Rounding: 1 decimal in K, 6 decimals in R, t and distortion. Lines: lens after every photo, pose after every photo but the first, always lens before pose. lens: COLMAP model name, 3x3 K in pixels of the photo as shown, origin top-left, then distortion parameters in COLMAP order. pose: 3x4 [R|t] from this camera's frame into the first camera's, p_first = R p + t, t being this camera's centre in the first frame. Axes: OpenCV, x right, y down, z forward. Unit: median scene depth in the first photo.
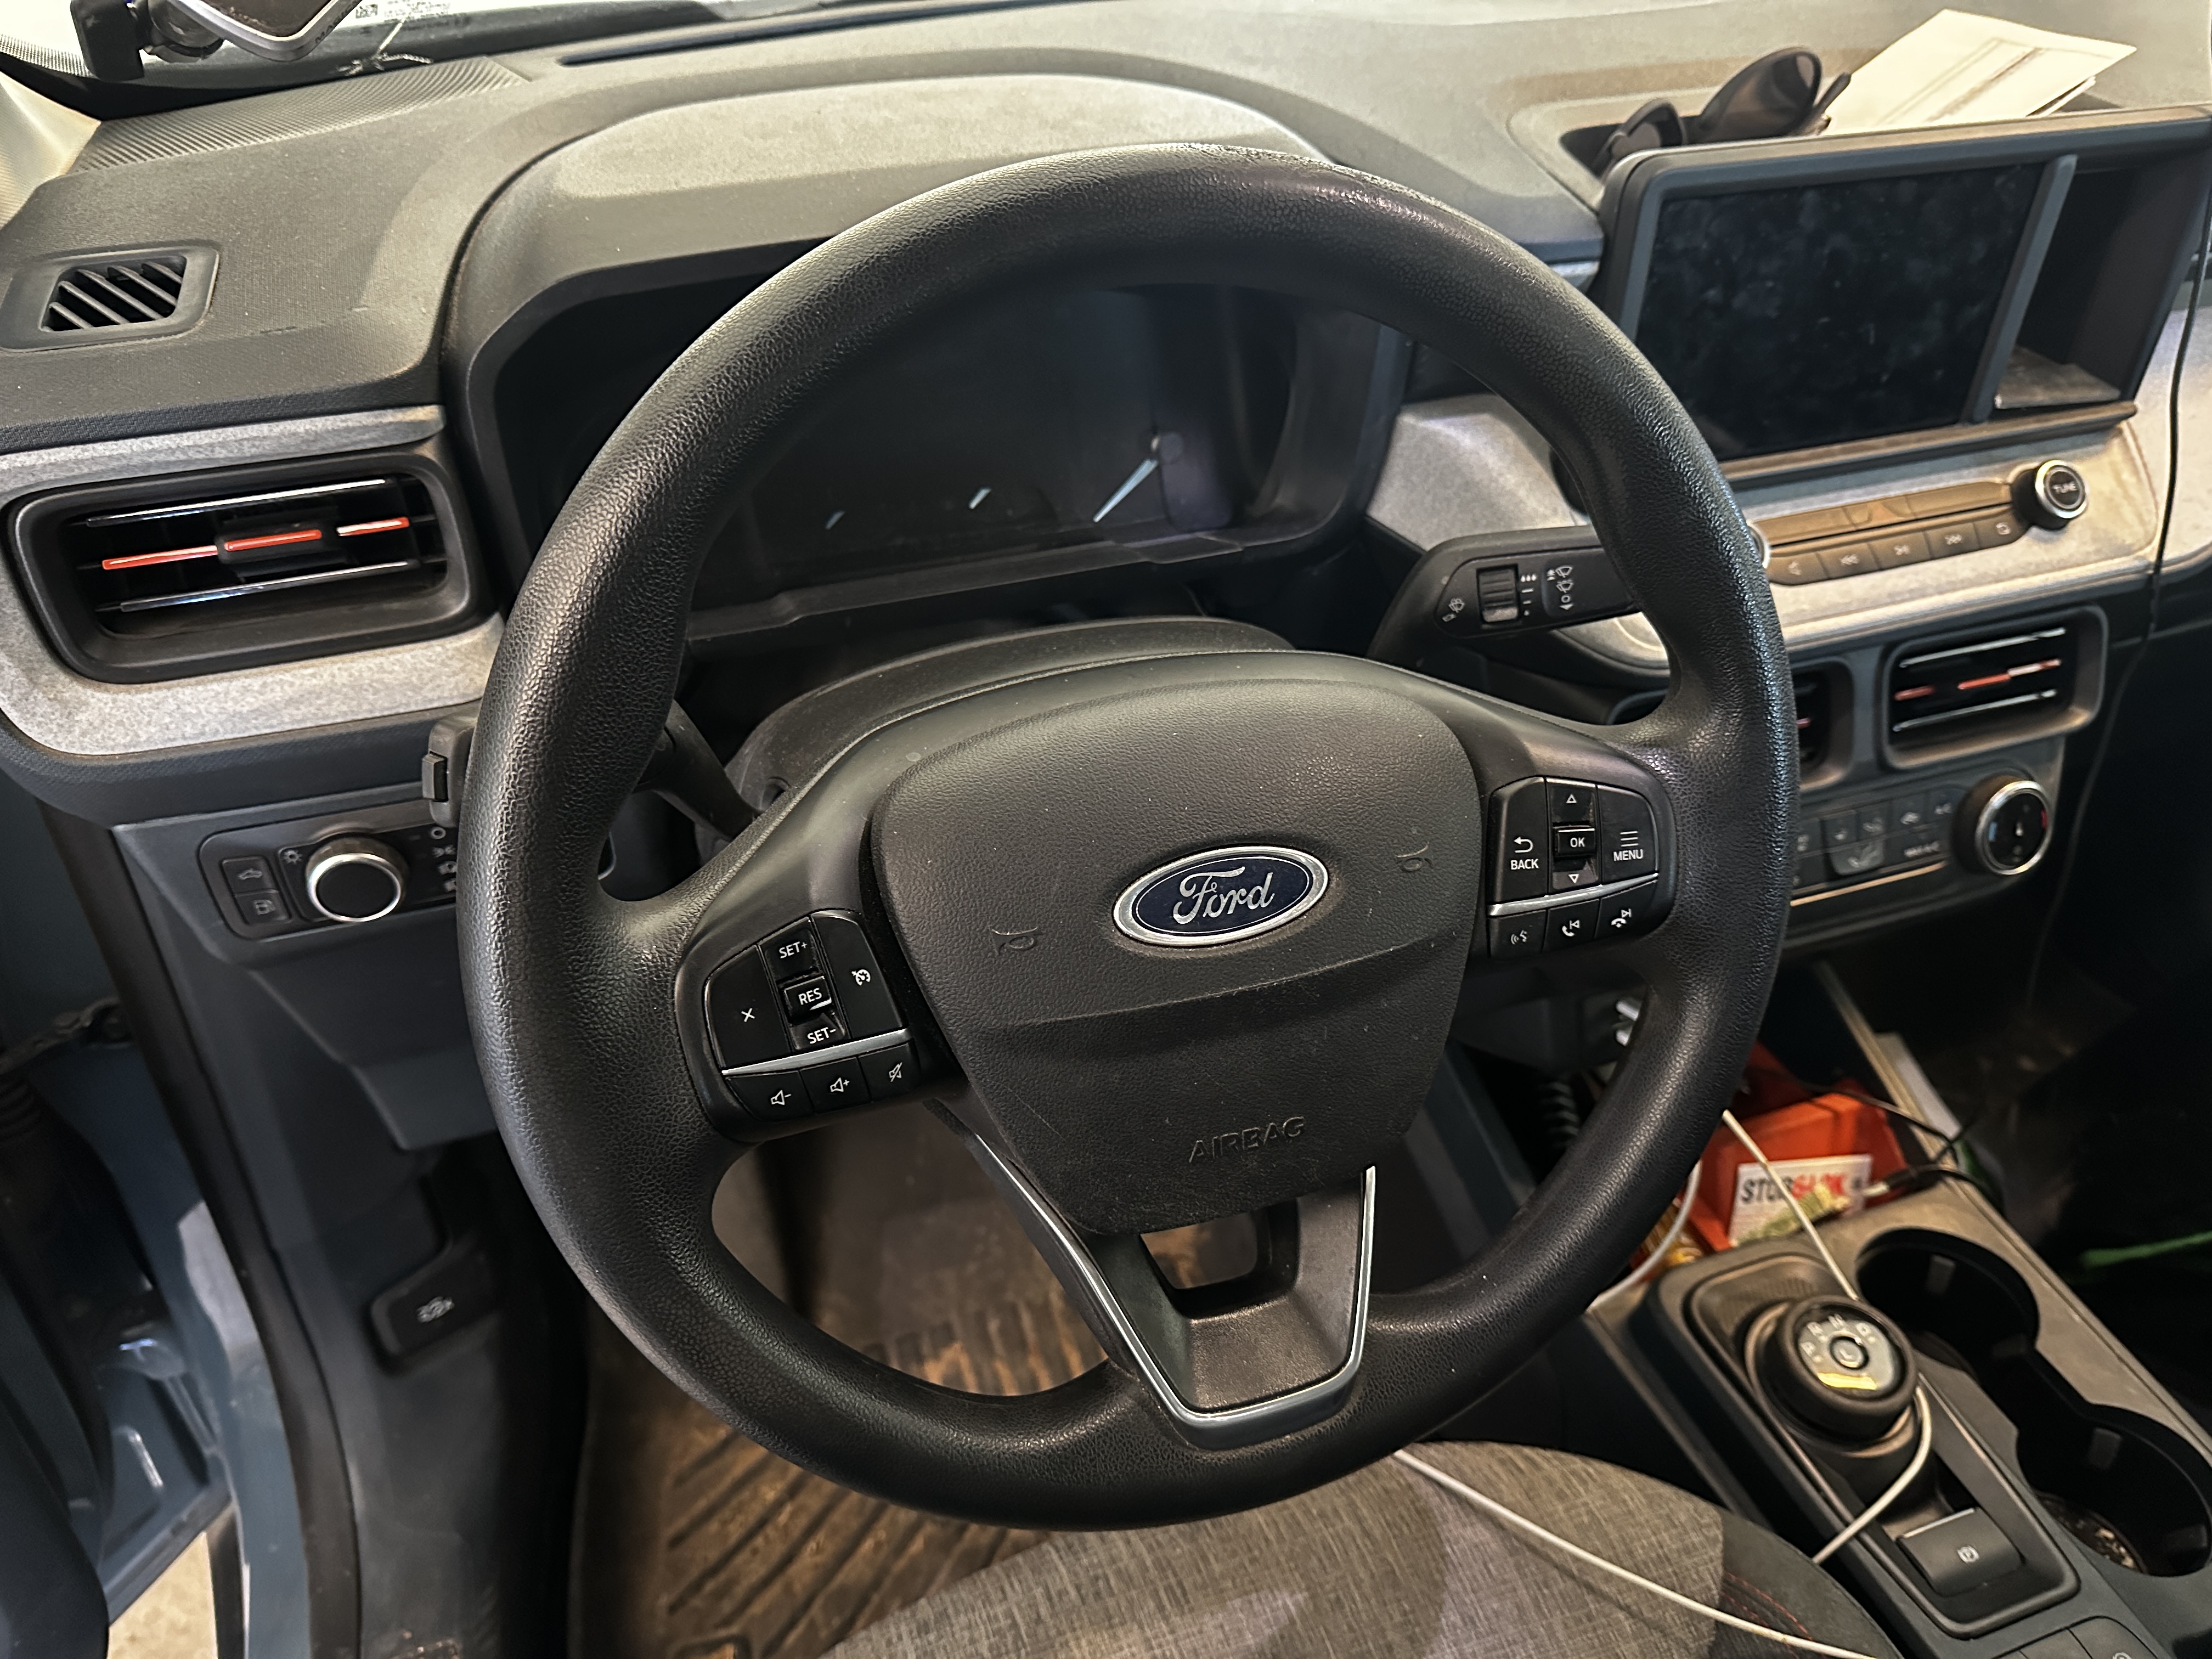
lens RADIAL K [[1534.9, 0, 1111.5], [0, 1534.9, 835.2], [0, 0, 1]] dist [0.002300, -0.005076]
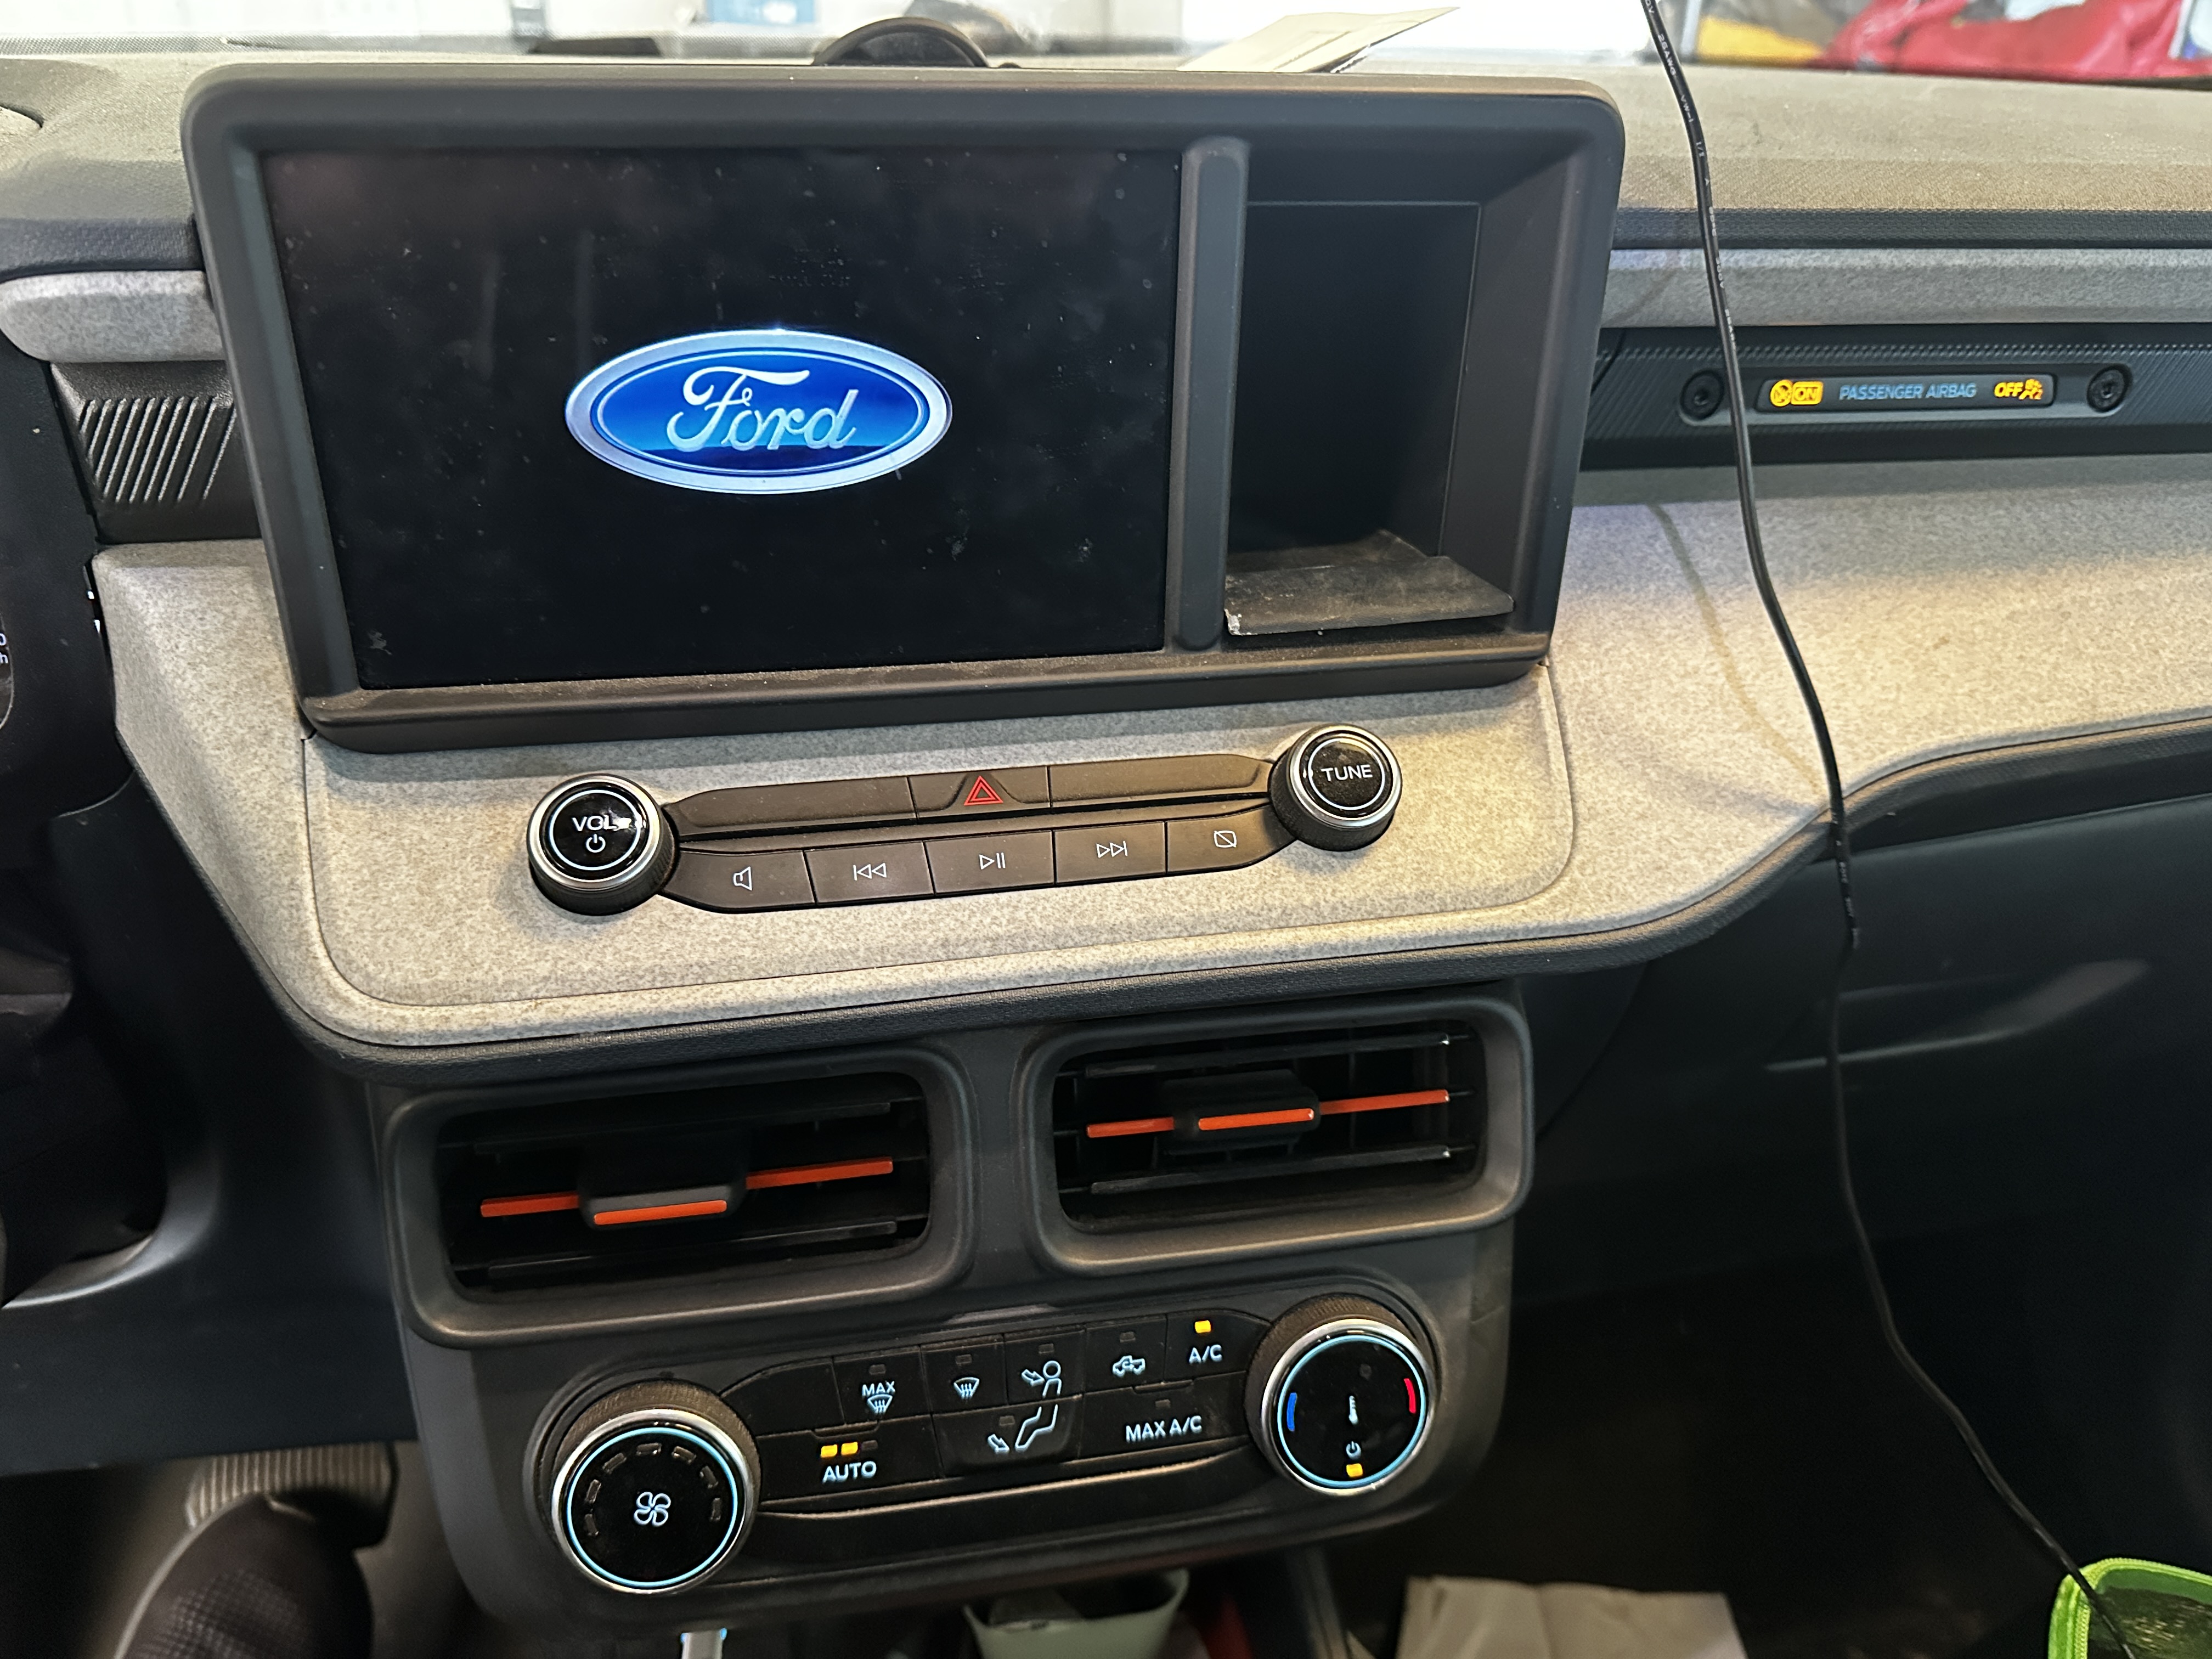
lens RADIAL K [[1534.9, 0, 1099.8], [0, 1534.9, 824.2], [0, 0, 1]] dist [0.002300, -0.005076]
pose [[0.988391, 0.072690, -0.133416, 0.595925], [-0.098263, 0.975580, -0.196437, -0.093297], [0.115879, 0.207267, 0.971397, 0.464232]]
